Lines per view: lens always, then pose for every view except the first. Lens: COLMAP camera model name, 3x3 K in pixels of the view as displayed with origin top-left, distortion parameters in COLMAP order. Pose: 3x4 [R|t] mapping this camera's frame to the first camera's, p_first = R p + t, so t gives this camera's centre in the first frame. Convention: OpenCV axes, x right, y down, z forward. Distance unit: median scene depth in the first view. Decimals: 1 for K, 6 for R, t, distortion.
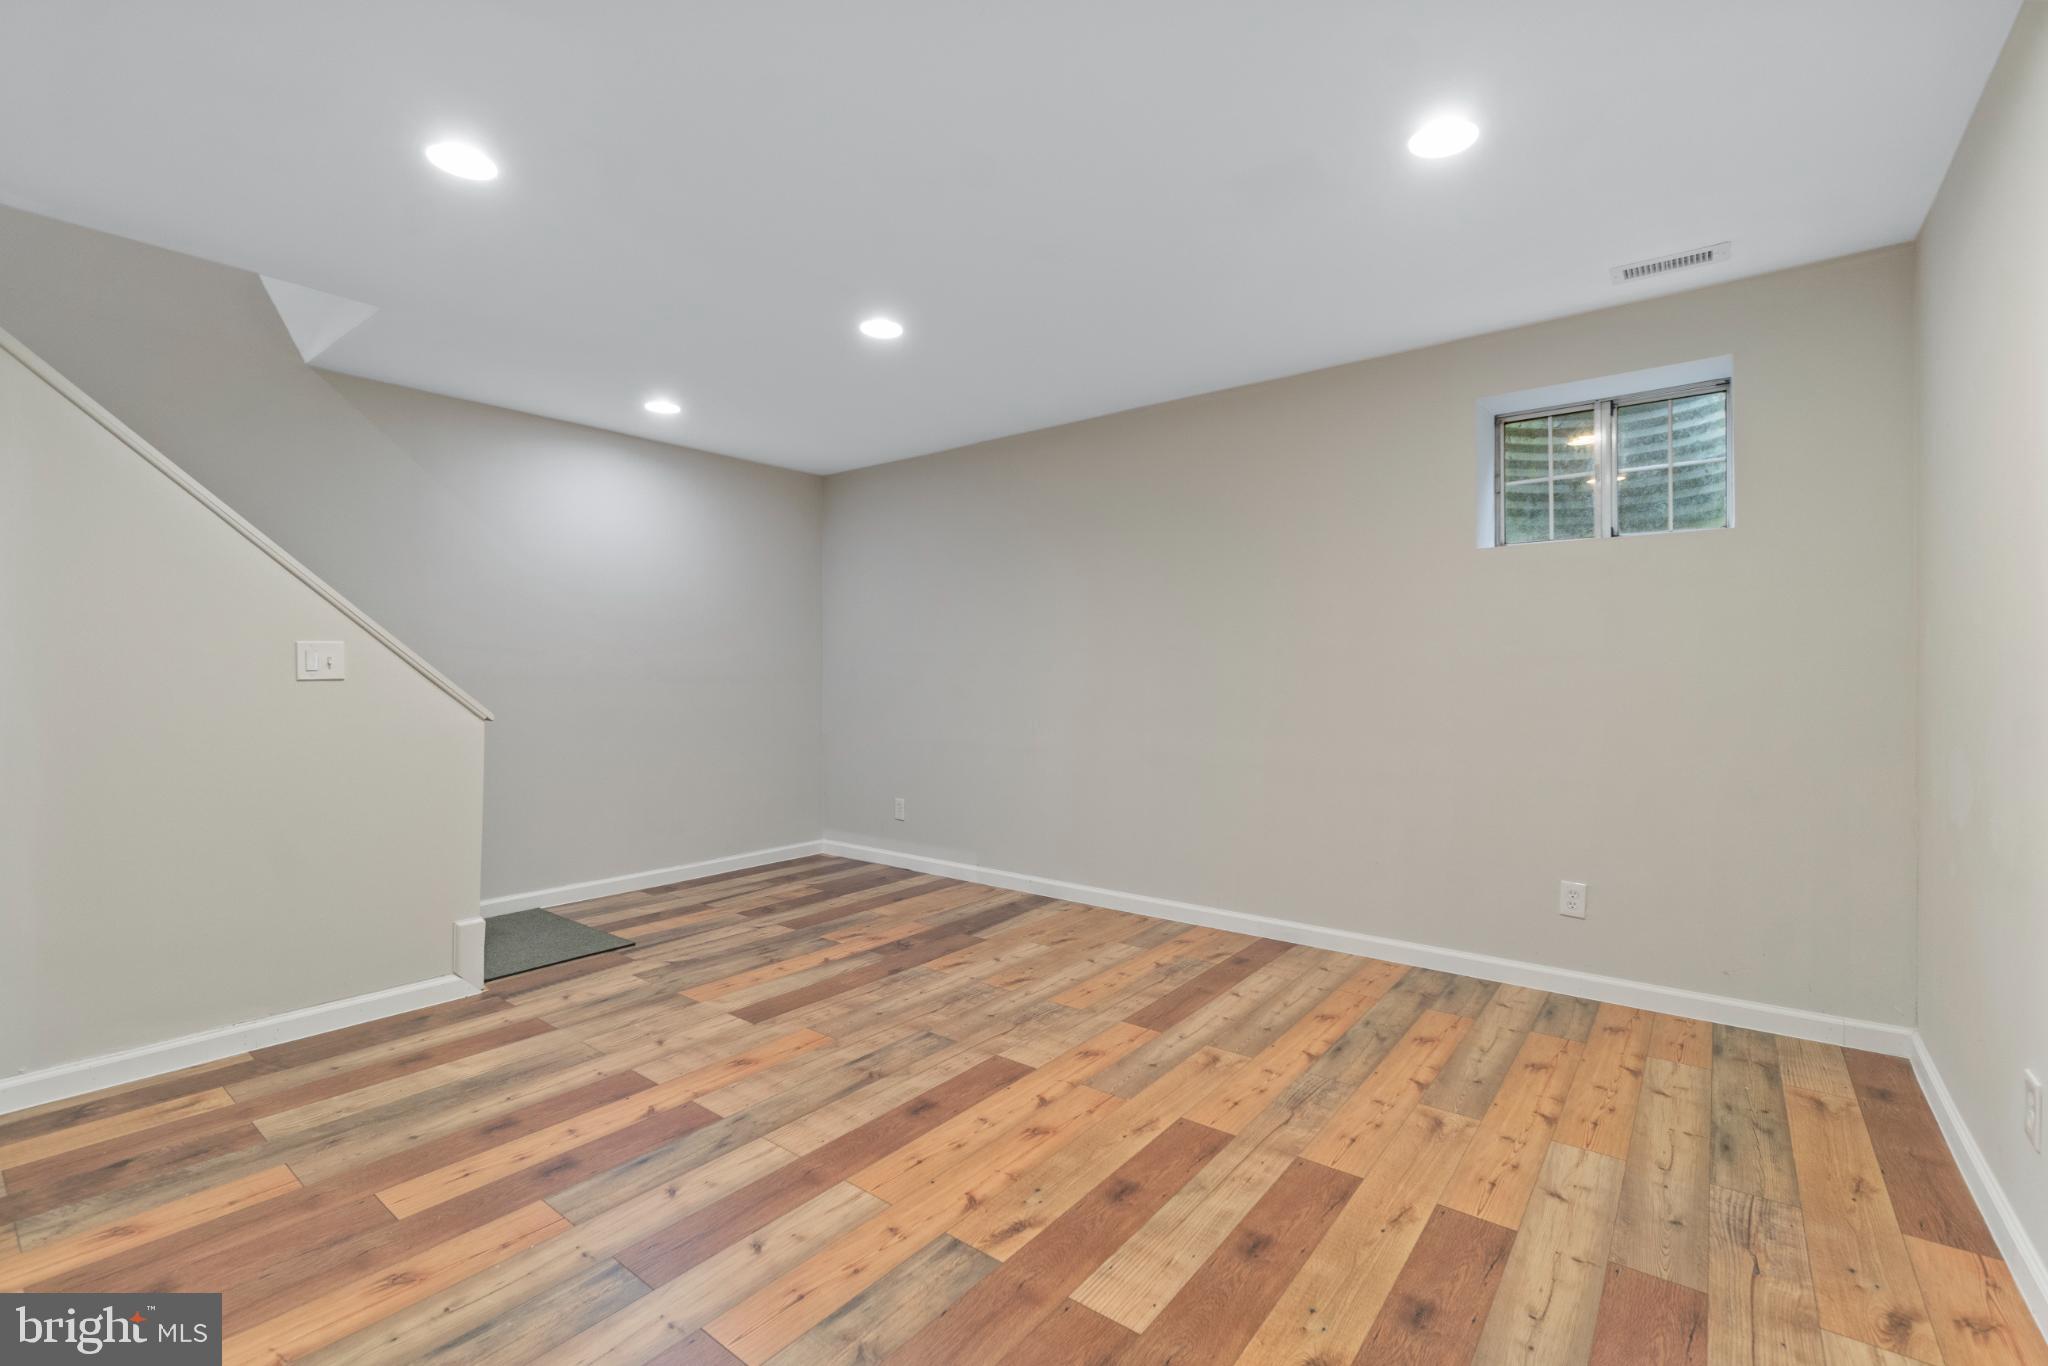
lens RADIAL K [[889.4, 0, 1023.2], [0, 889.4, 684.3], [0, 0, 1]] dist [0.001031, -0.002550]
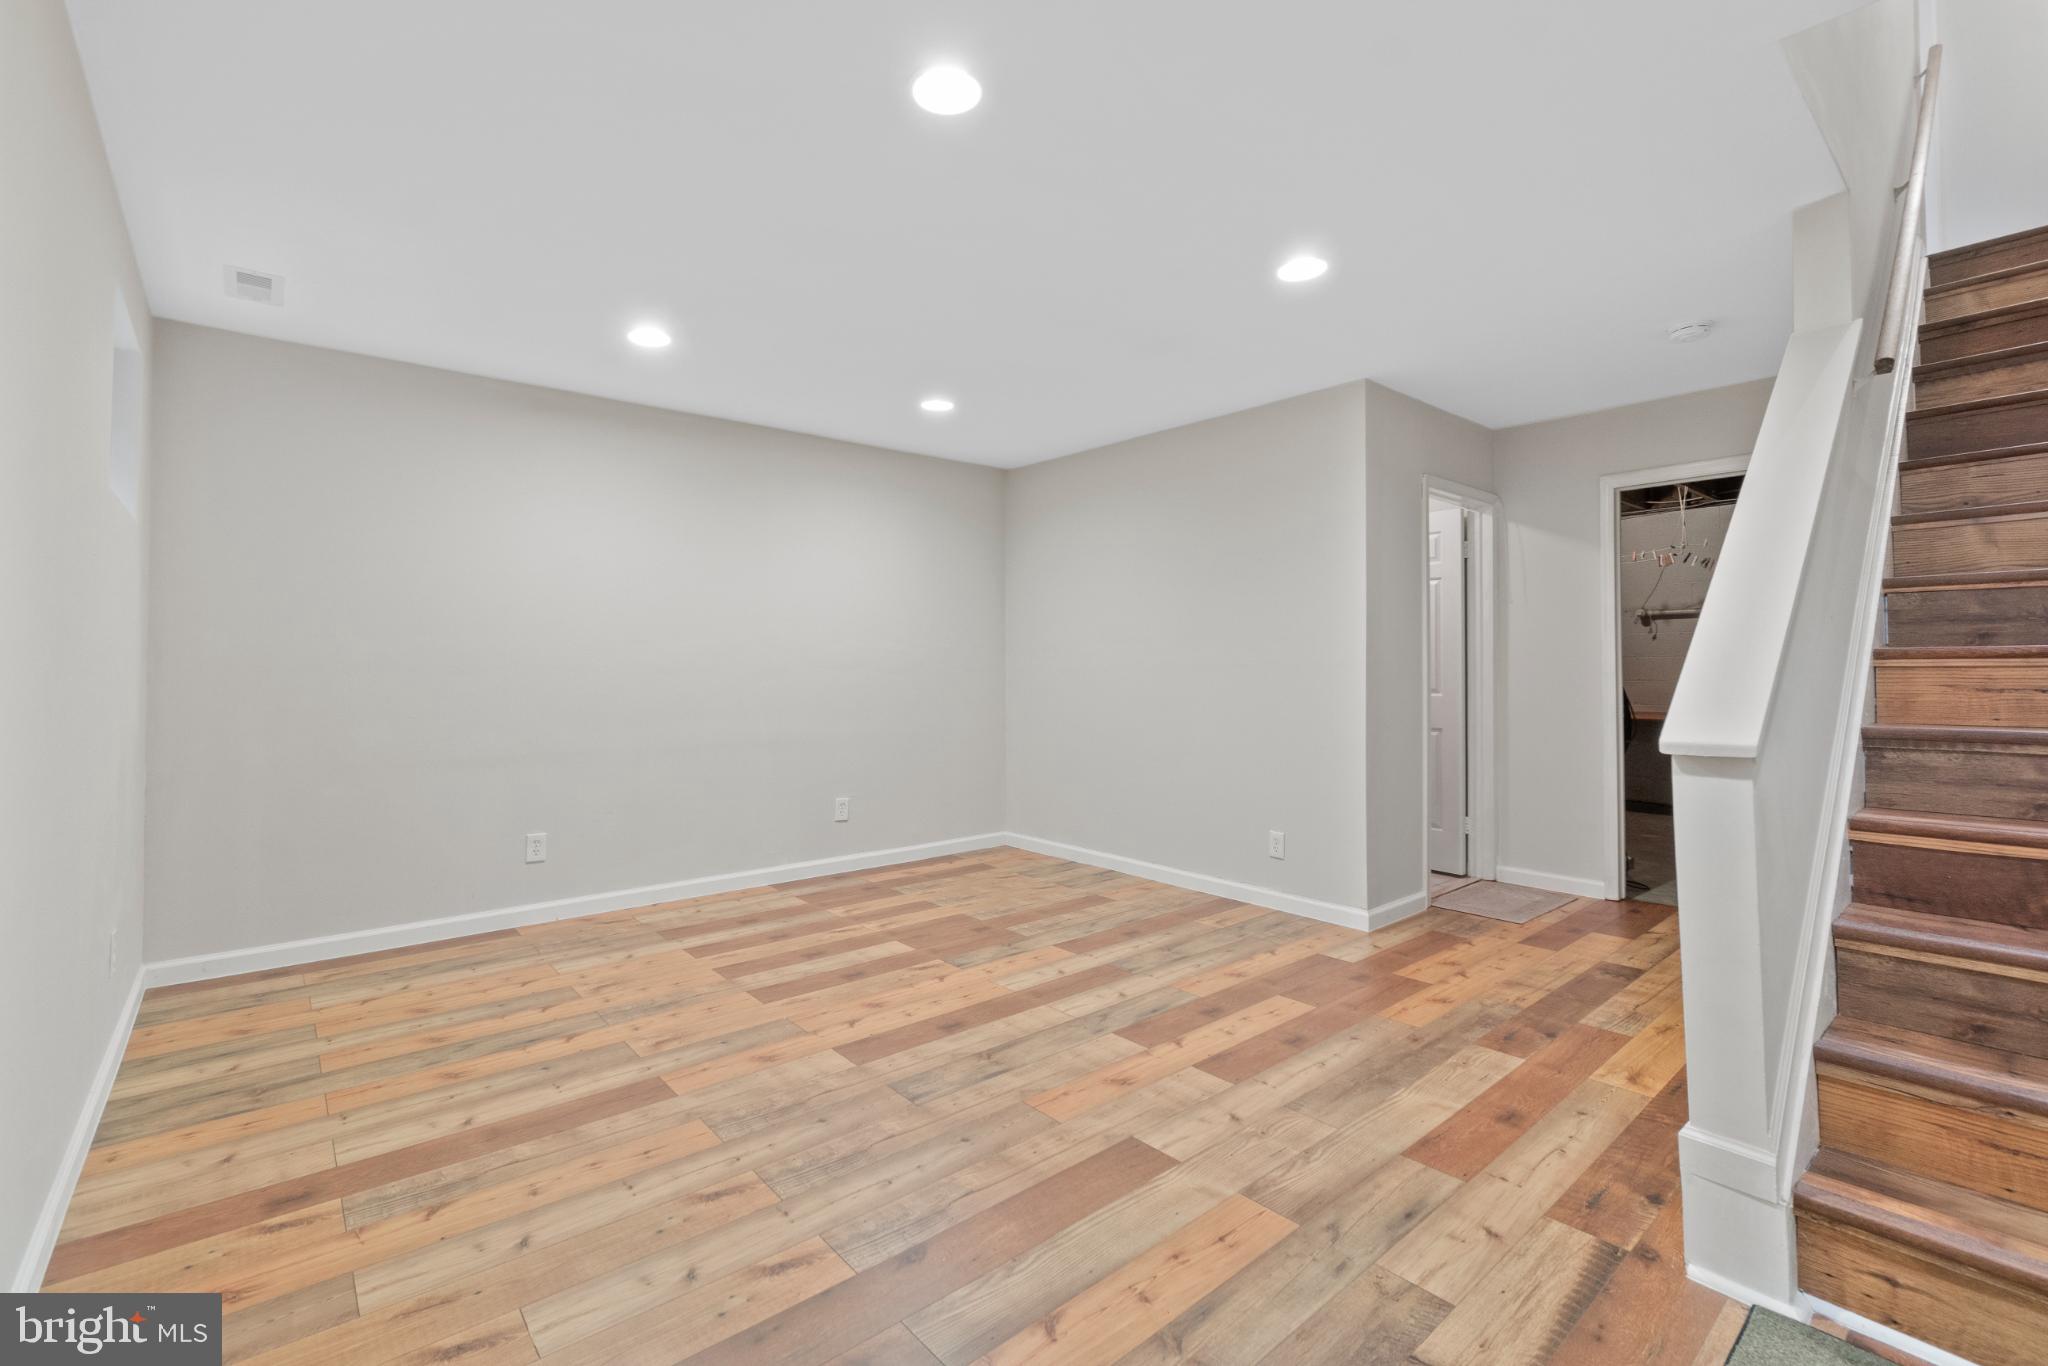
lens RADIAL K [[889.4, 0, 1023.0], [0, 889.4, 672.3], [0, 0, 1]] dist [0.001031, -0.002550]
pose [[-0.980906, 0.001517, 0.194478, -0.394931], [0.004545, 0.999875, 0.015128, -0.018882], [-0.194430, 0.015723, -0.980790, 1.917163]]
